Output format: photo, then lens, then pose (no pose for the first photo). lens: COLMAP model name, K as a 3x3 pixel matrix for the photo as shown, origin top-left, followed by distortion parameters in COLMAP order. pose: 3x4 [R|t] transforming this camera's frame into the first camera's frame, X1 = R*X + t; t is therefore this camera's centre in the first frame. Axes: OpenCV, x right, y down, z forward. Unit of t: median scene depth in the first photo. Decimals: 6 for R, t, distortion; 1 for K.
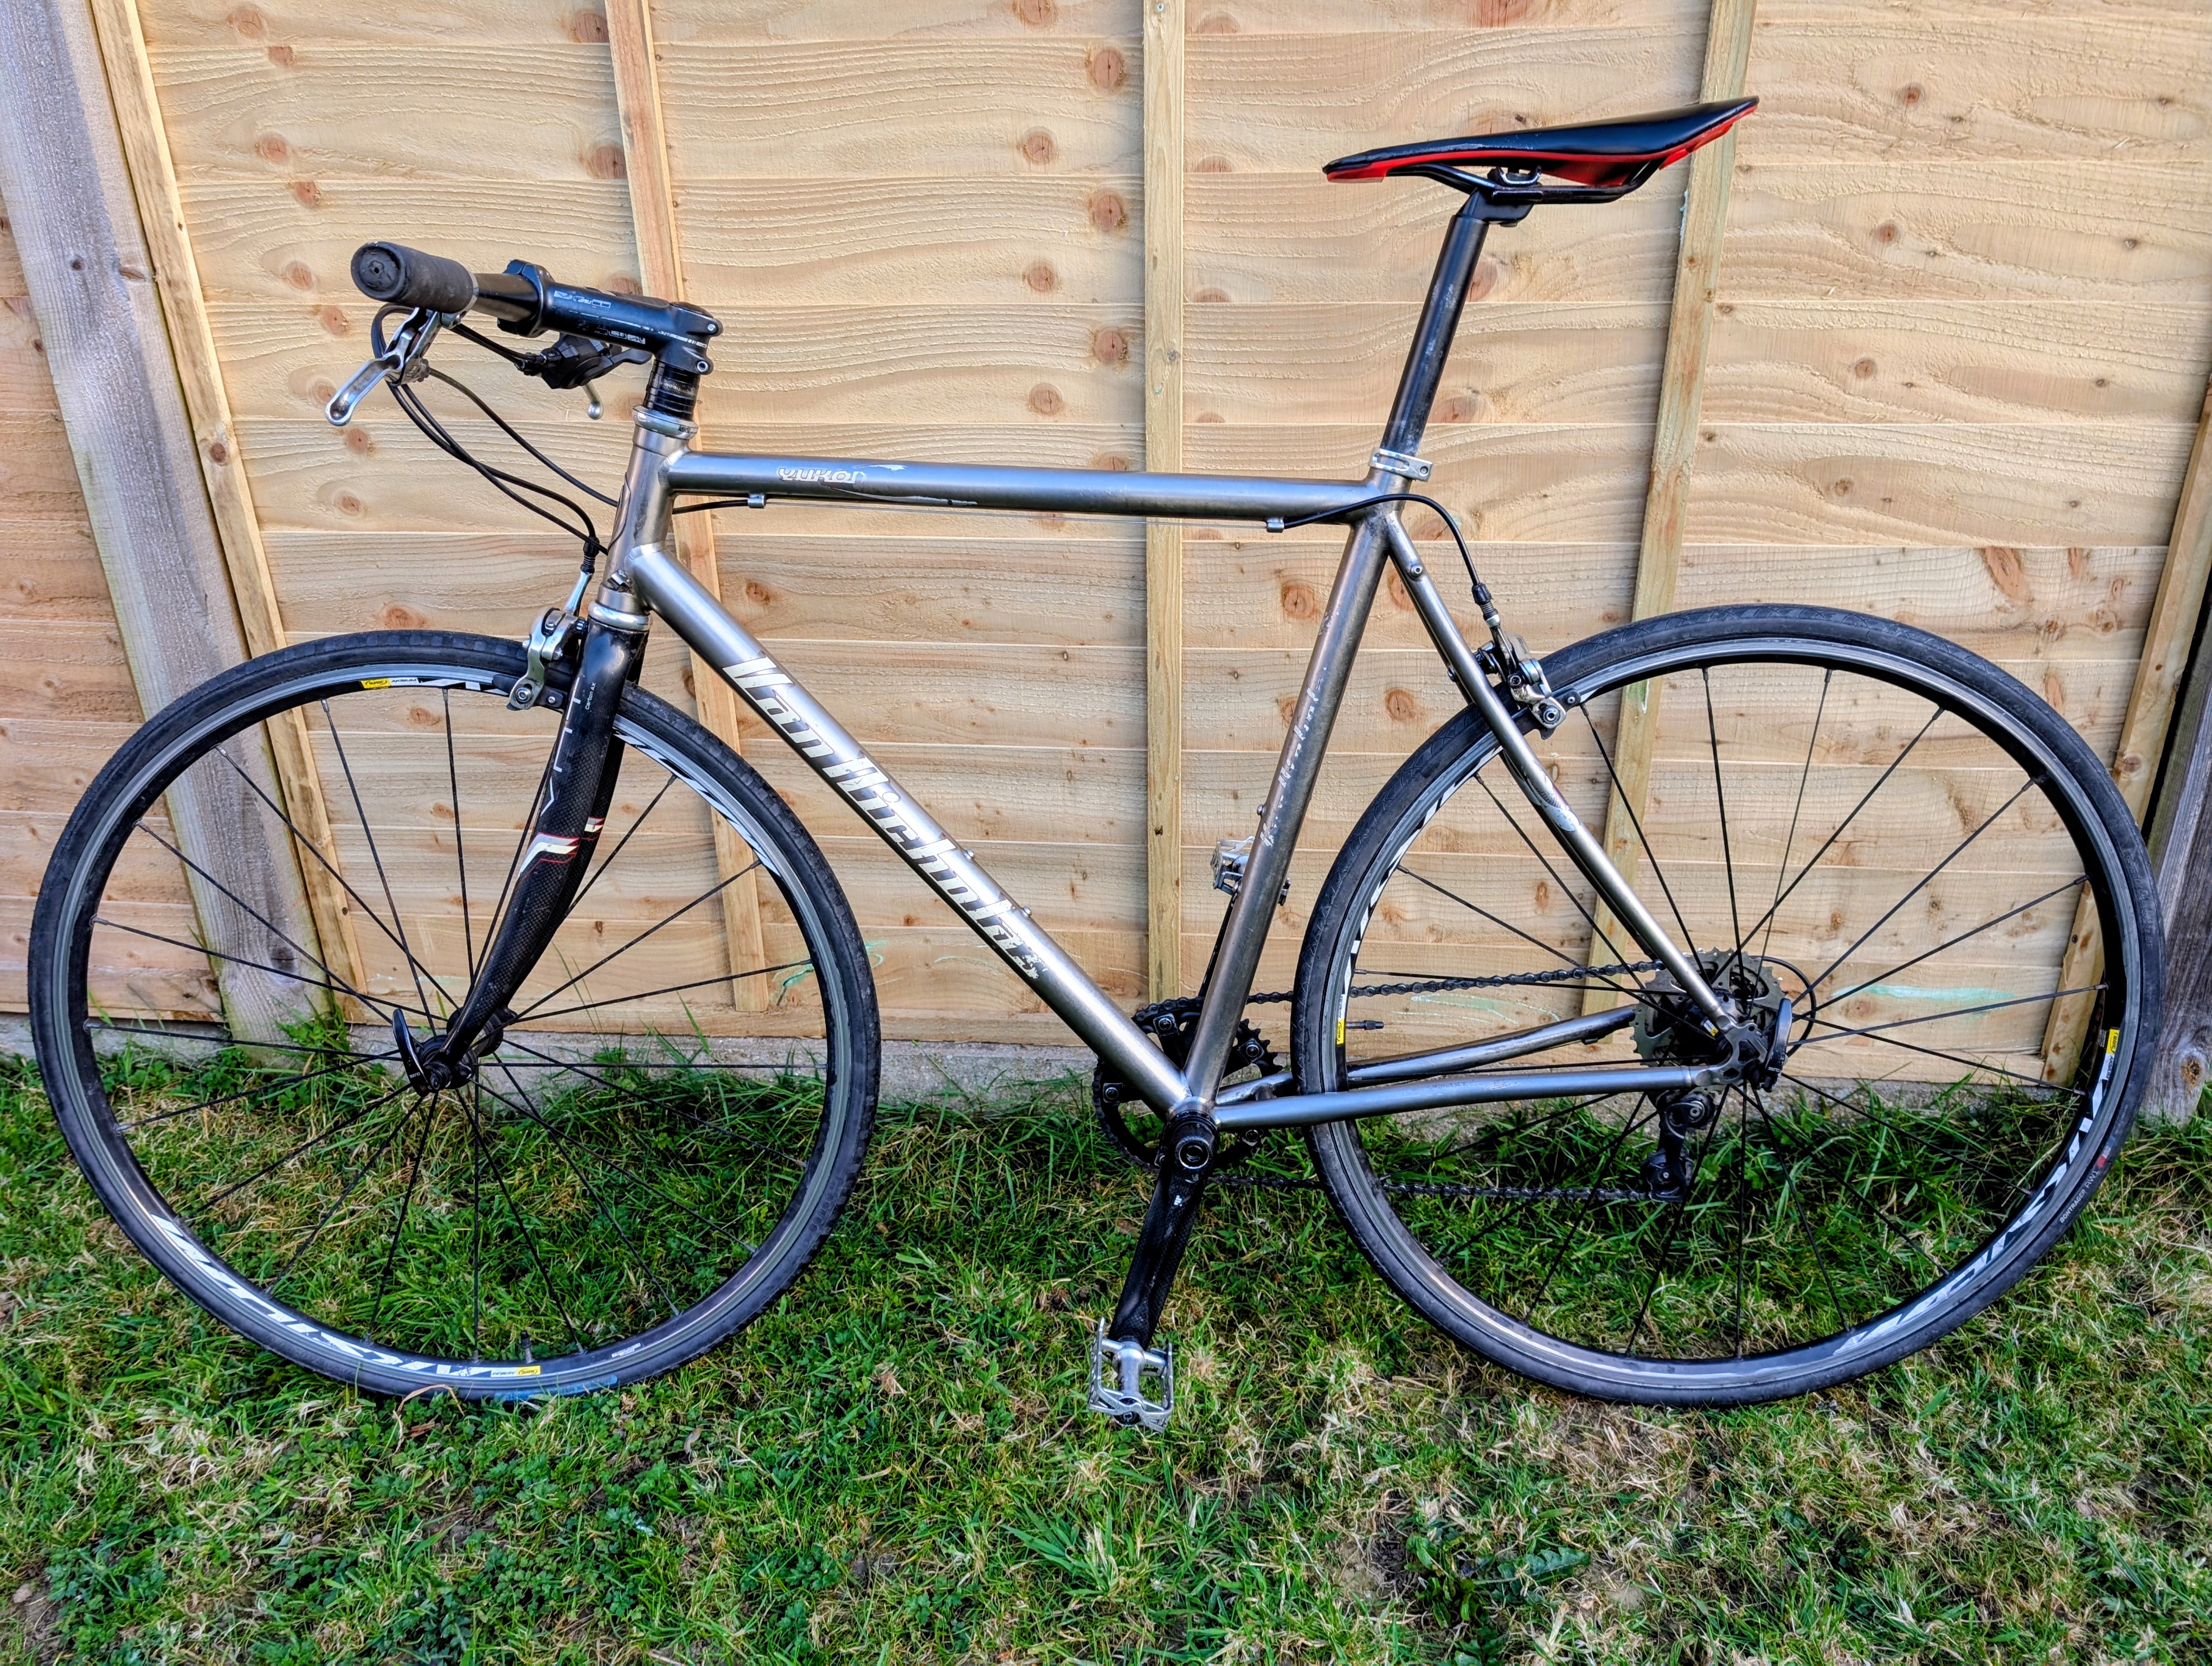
lens RADIAL K [[1579.5, 0, 1060.3], [0, 1579.5, 860.7], [0, 0, 1]] dist [0.022213, -0.023221]
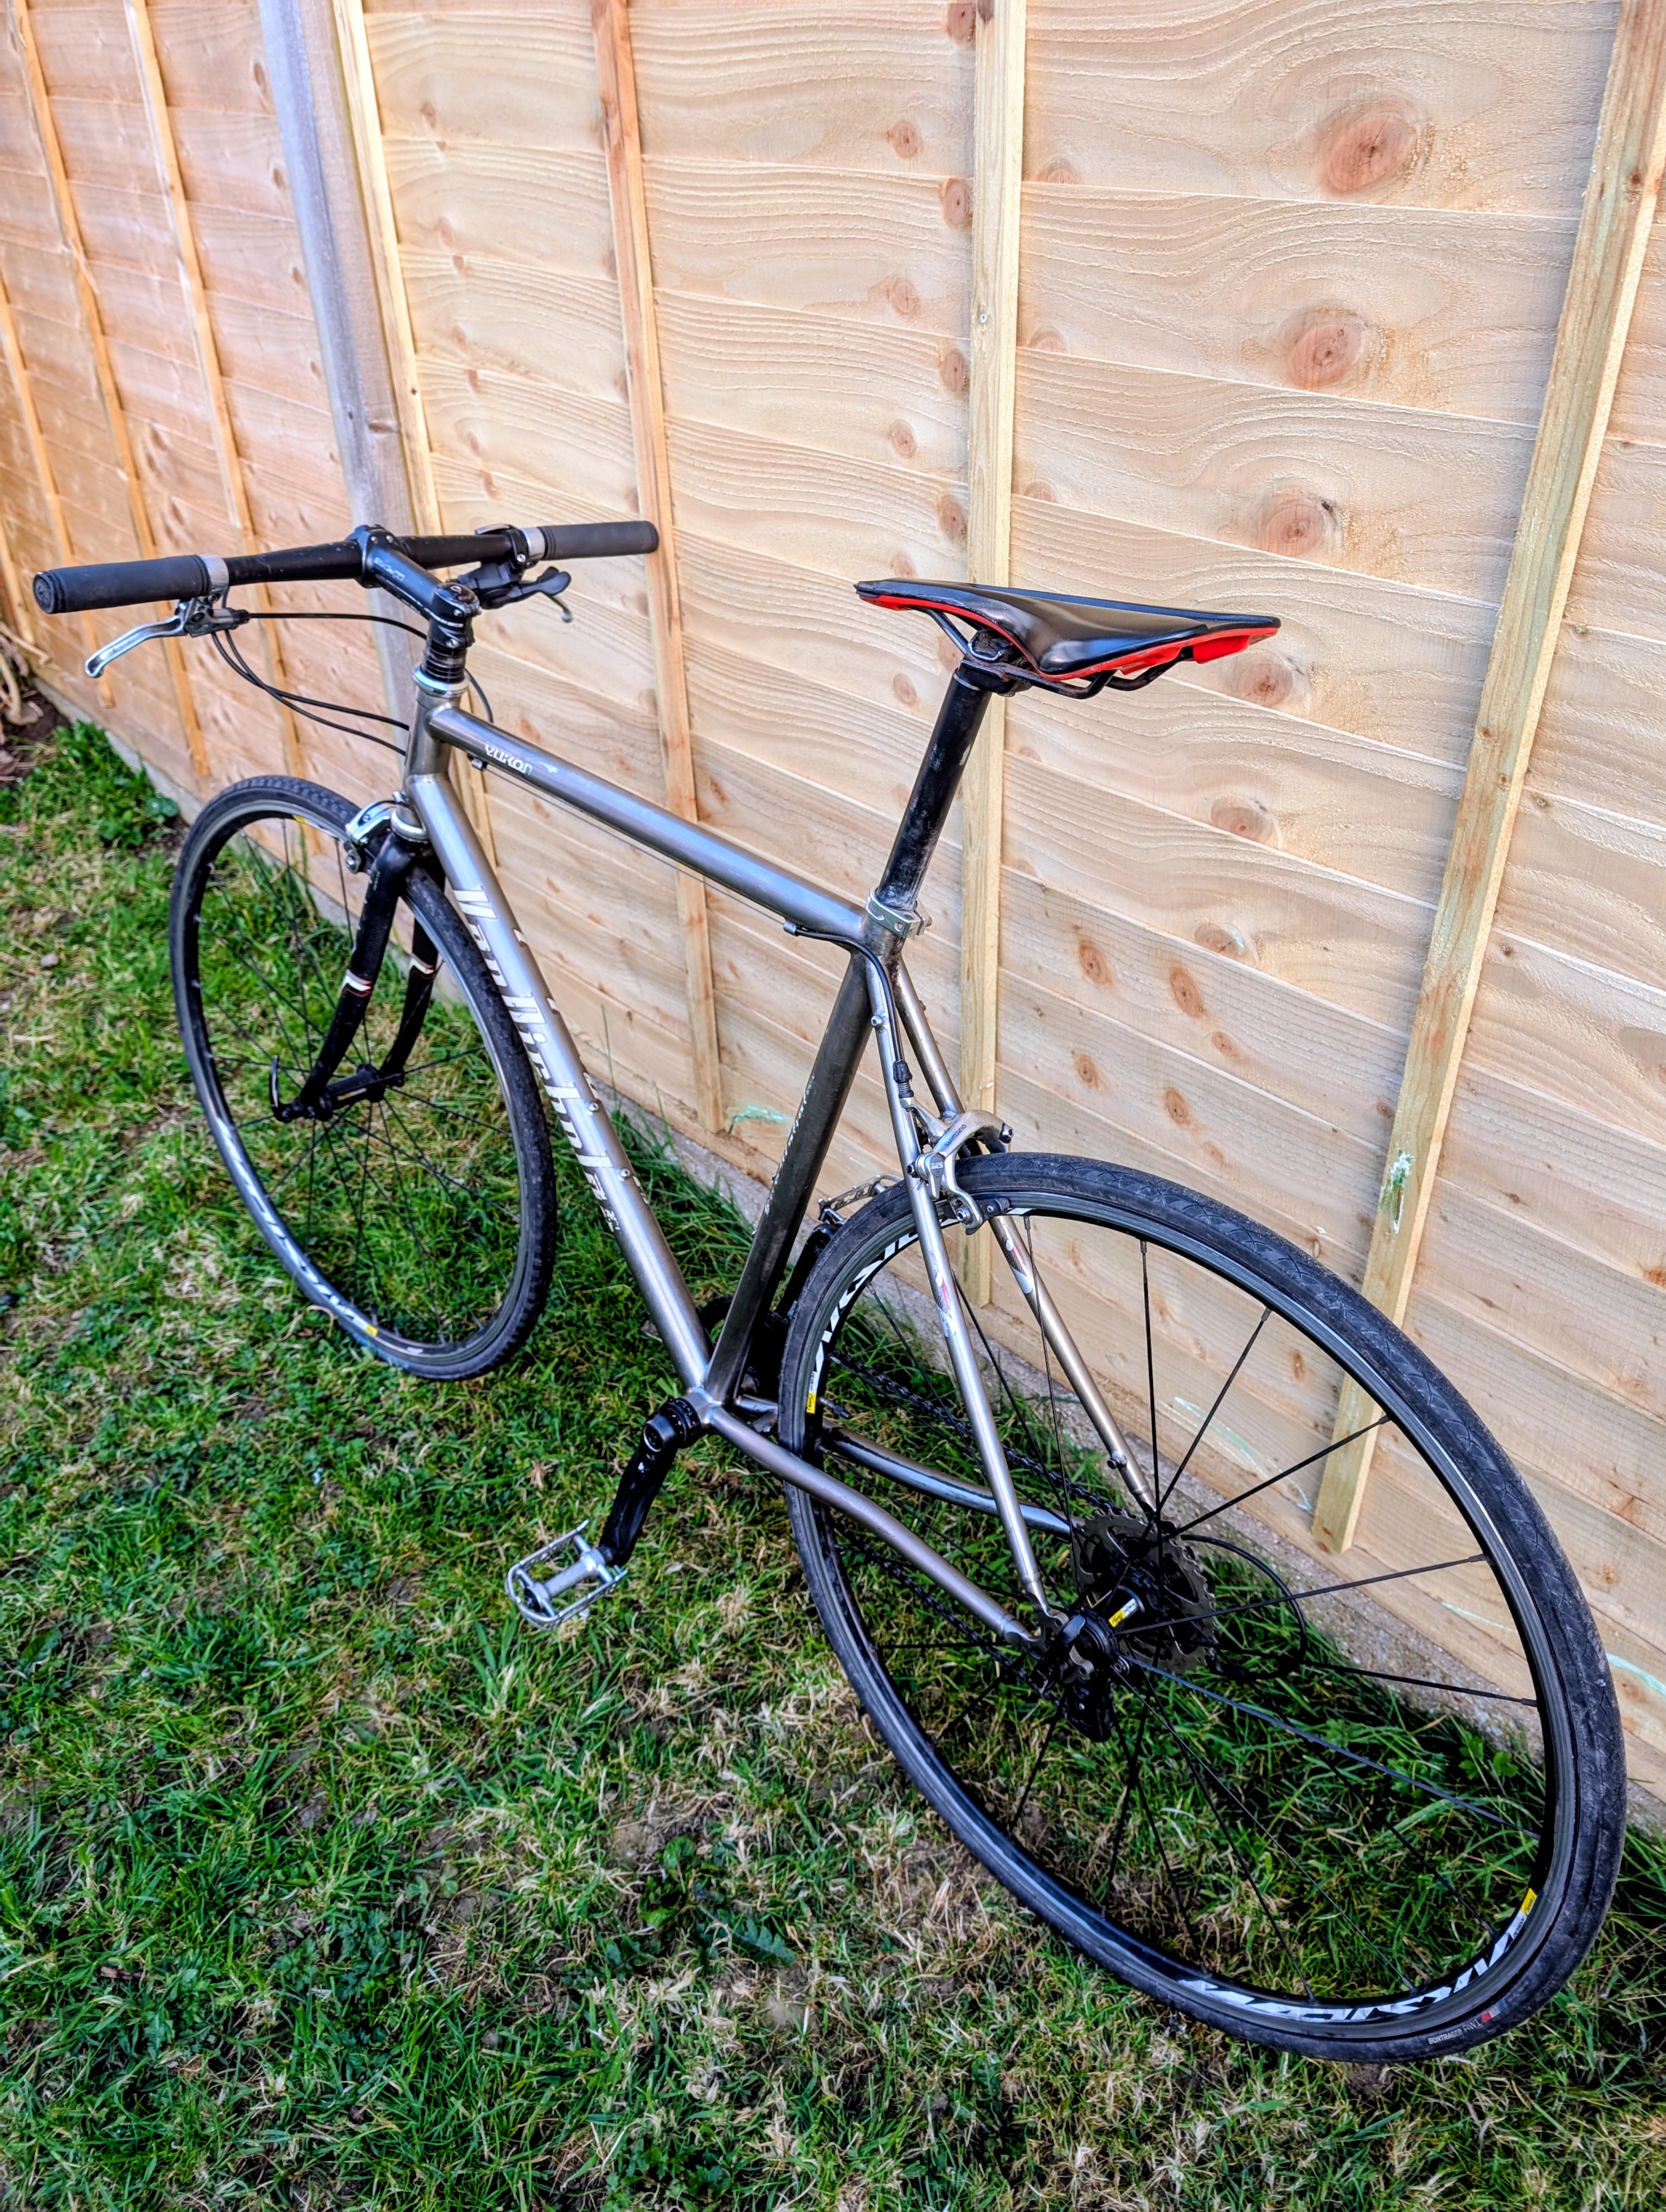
lens RADIAL K [[1574.0, 0, 839.3], [0, 1574.0, 1099.0], [0, 0, 1]] dist [0.025945, -0.025521]
pose [[0.745433, 0.374374, -0.551520, 0.618253], [-0.263161, 0.925462, 0.272519, -0.324876], [0.612435, -0.058006, 0.788390, 0.197965]]
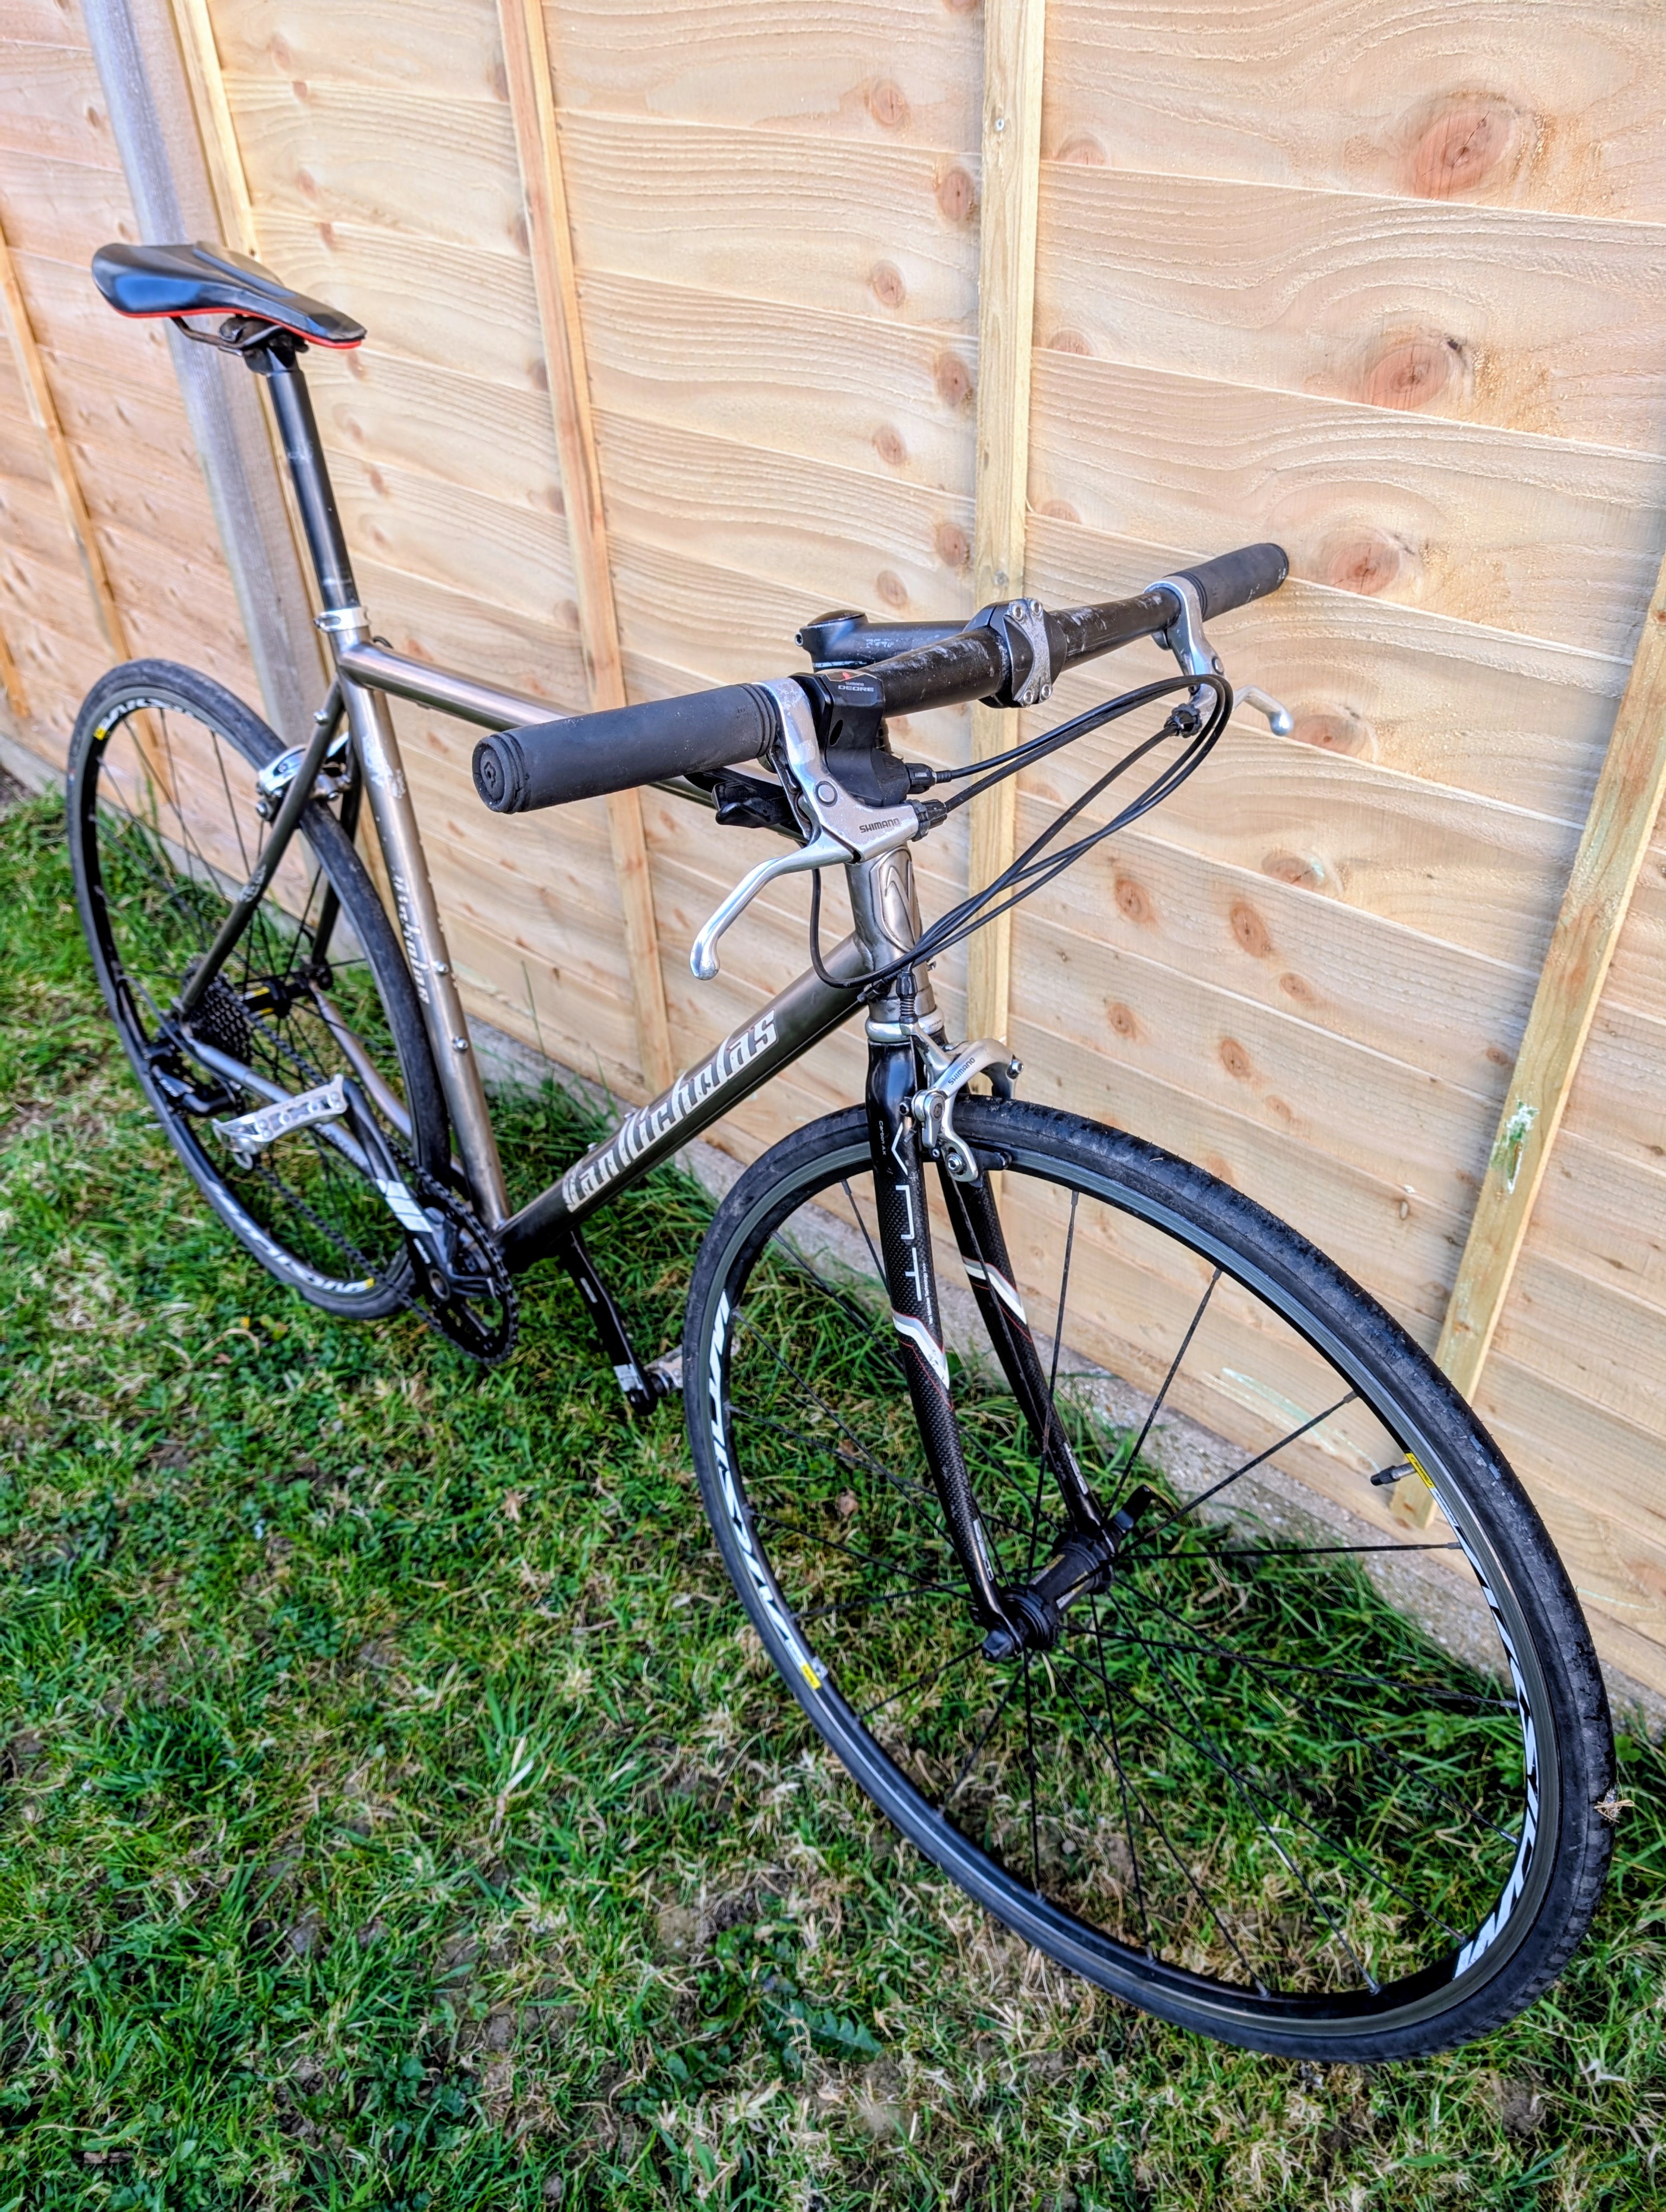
lens RADIAL K [[1579.5, 0, 833.0], [0, 1579.5, 1106.0], [0, 0, 1]] dist [0.022213, -0.023221]
pose [[0.812628, 0.355470, -0.461819, 0.467512], [-0.224308, 0.922167, 0.315109, -0.308444], [0.537886, -0.152477, 0.829114, 0.256590]]
